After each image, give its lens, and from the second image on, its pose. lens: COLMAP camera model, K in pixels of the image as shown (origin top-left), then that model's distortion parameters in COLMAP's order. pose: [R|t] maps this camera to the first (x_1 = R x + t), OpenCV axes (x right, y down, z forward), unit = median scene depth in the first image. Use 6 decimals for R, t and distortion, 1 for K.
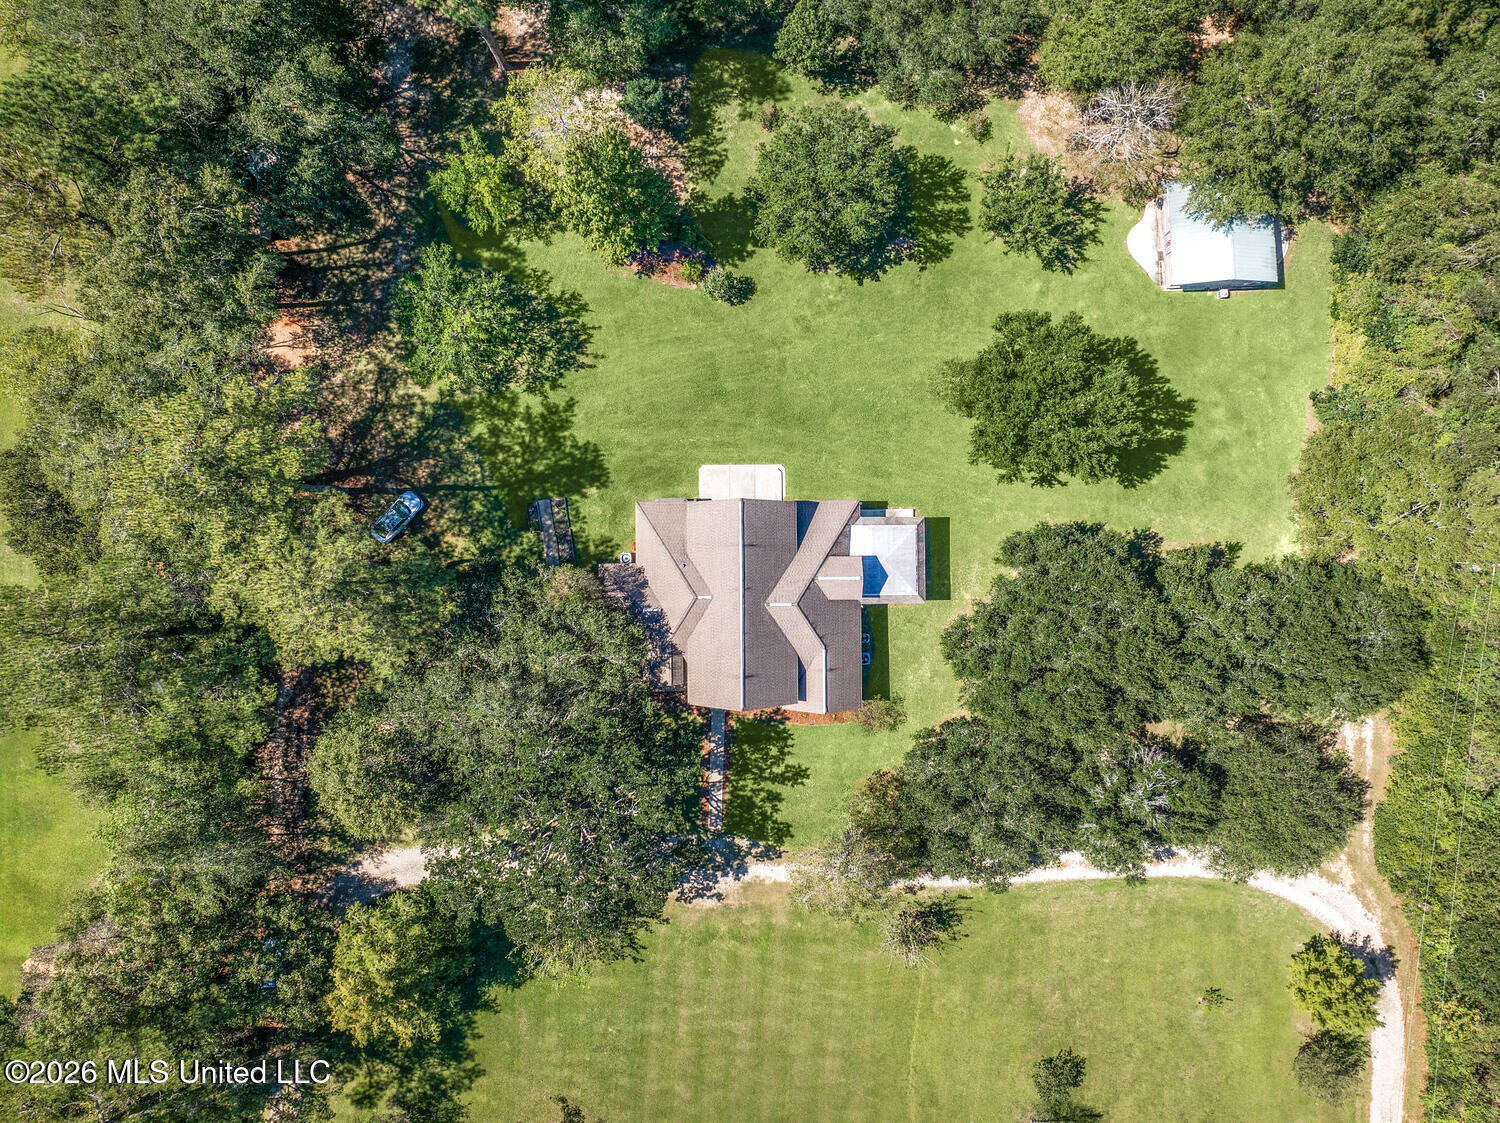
lens RADIAL K [[1073.1, 0, 750.0], [0, 1073.1, 561.5], [0, 0, 1]] dist [-0.029712, 0.000813]
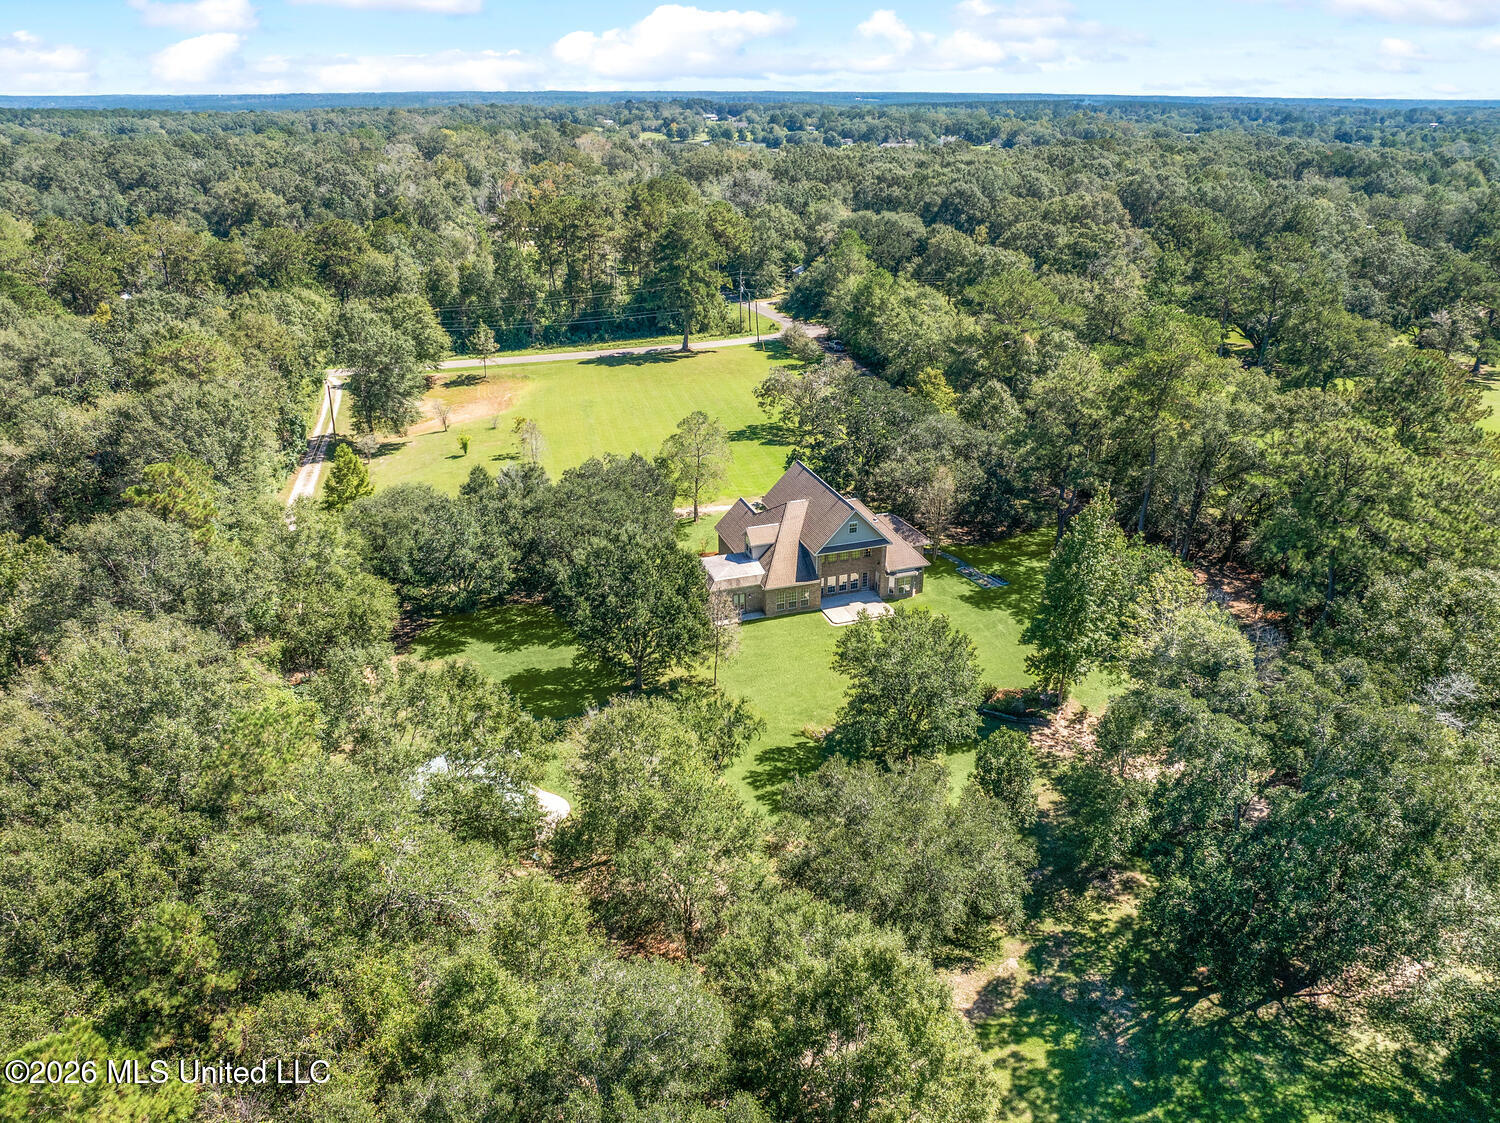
lens RADIAL K [[1062.9, 0, 753.5], [0, 1062.9, 568.9], [0, 0, 1]] dist [-0.035398, 0.001624]
pose [[-0.947095, 0.137340, -0.290085, 0.440402], [-0.320930, -0.394112, 0.861208, -1.034811], [0.003953, 0.908743, 0.417338, 0.461178]]
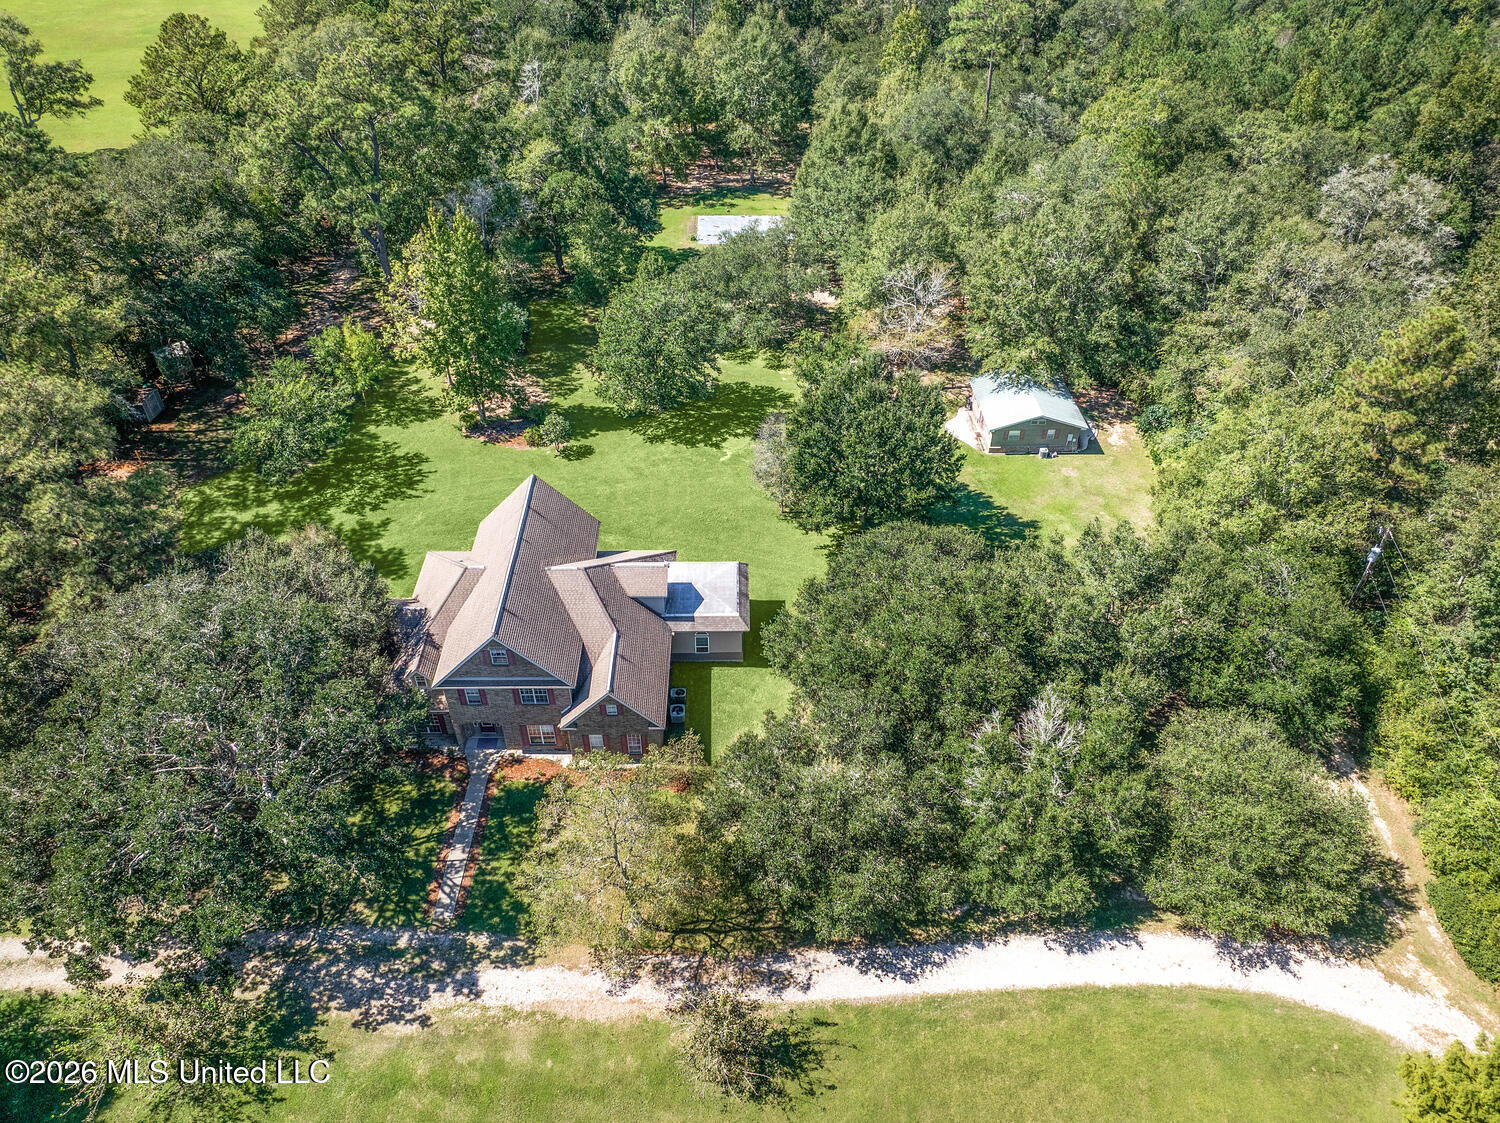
lens RADIAL K [[1073.1, 0, 750.0], [0, 1073.1, 561.5], [0, 0, 1]] dist [-0.029712, 0.000813]
pose [[0.999864, 0.013580, 0.009408, 0.148146], [-0.001578, 0.645375, -0.763864, 0.605912], [-0.016445, 0.763745, 0.645309, 0.406471]]
